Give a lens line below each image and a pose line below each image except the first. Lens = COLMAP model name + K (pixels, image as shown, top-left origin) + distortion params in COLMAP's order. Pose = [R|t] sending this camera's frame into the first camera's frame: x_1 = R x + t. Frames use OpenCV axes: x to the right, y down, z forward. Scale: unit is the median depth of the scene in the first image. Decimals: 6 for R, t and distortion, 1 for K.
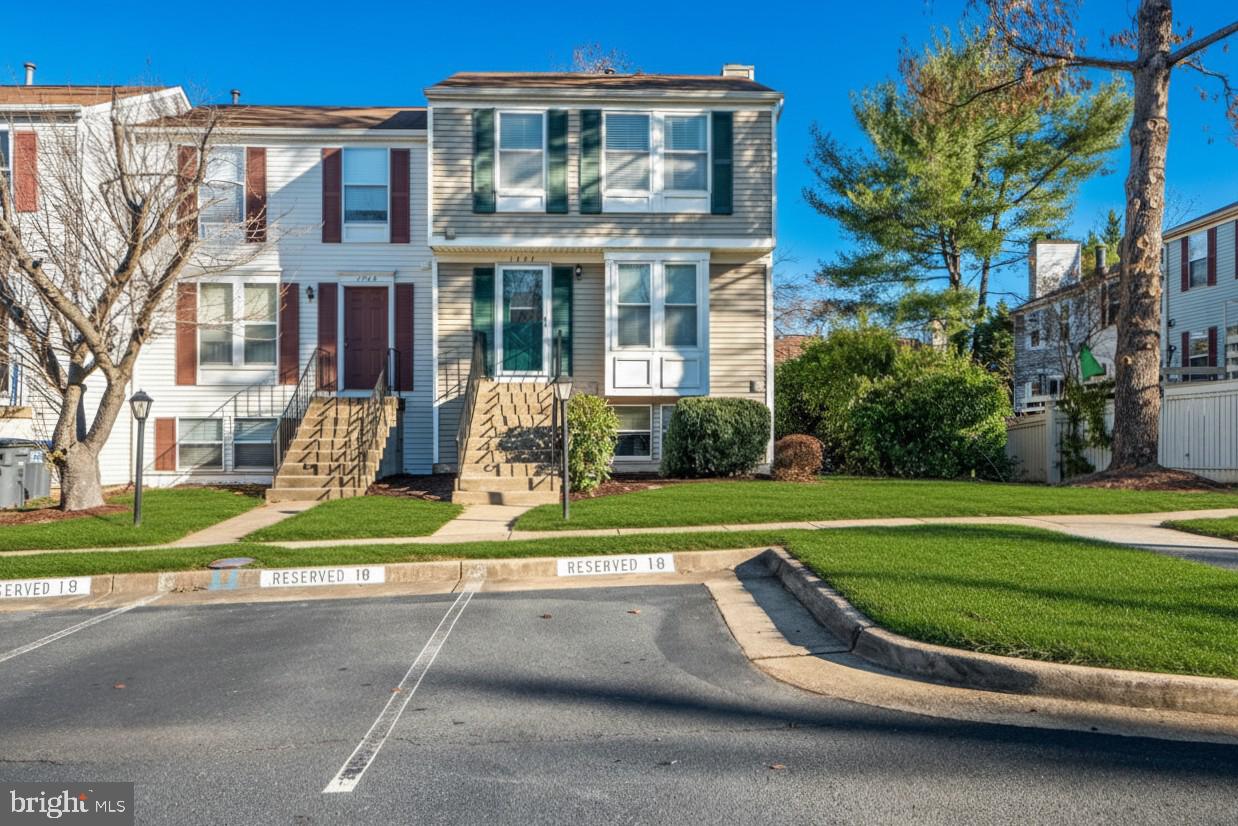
lens RADIAL K [[999.5, 0, 619.0], [0, 999.5, 413.0], [0, 0, 1]] dist [-0.099524, -0.002226]
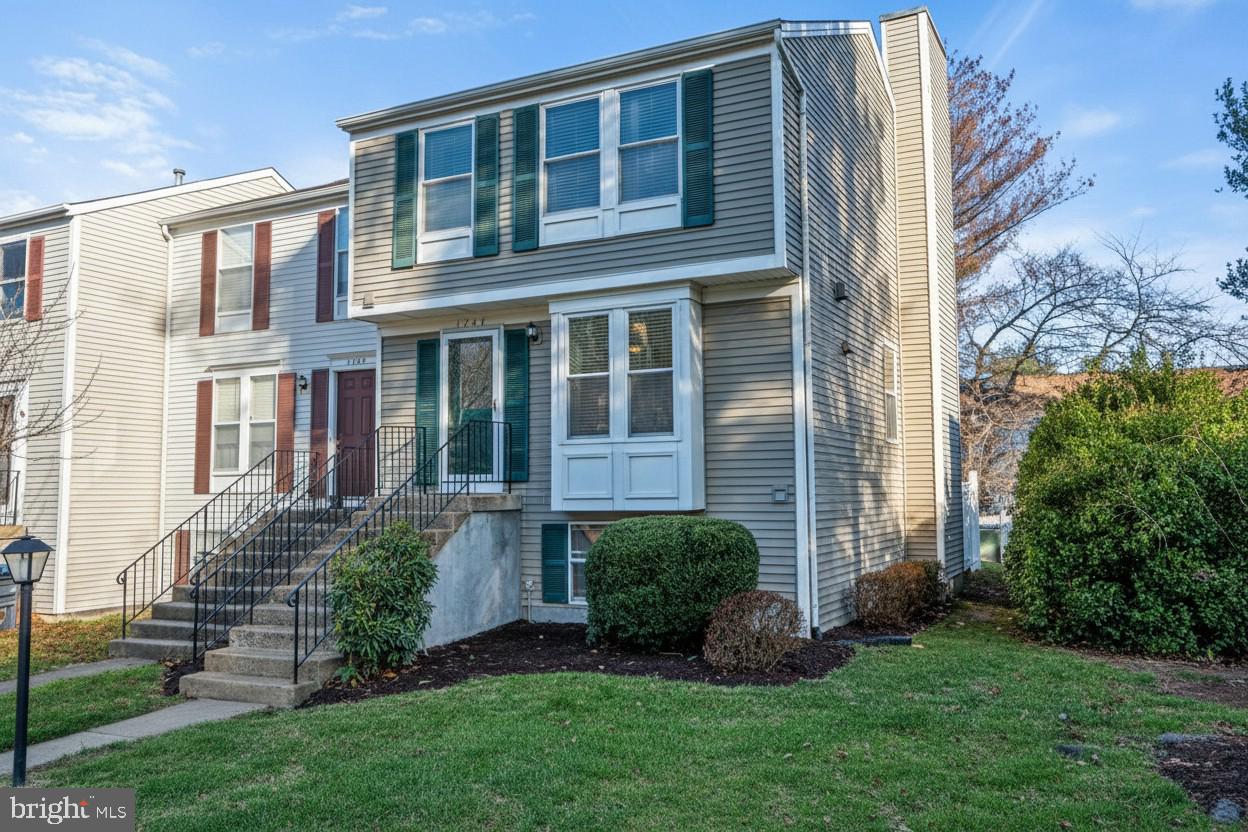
lens RADIAL K [[1007.6, 0, 624.0], [0, 1007.6, 416.0], [0, 0, 1]] dist [-0.099524, -0.002226]
pose [[0.891823, -0.052850, -0.449287, 0.337937], [0.033200, 0.998121, -0.051509, -0.043105], [0.451165, 0.031020, 0.891901, 0.388120]]
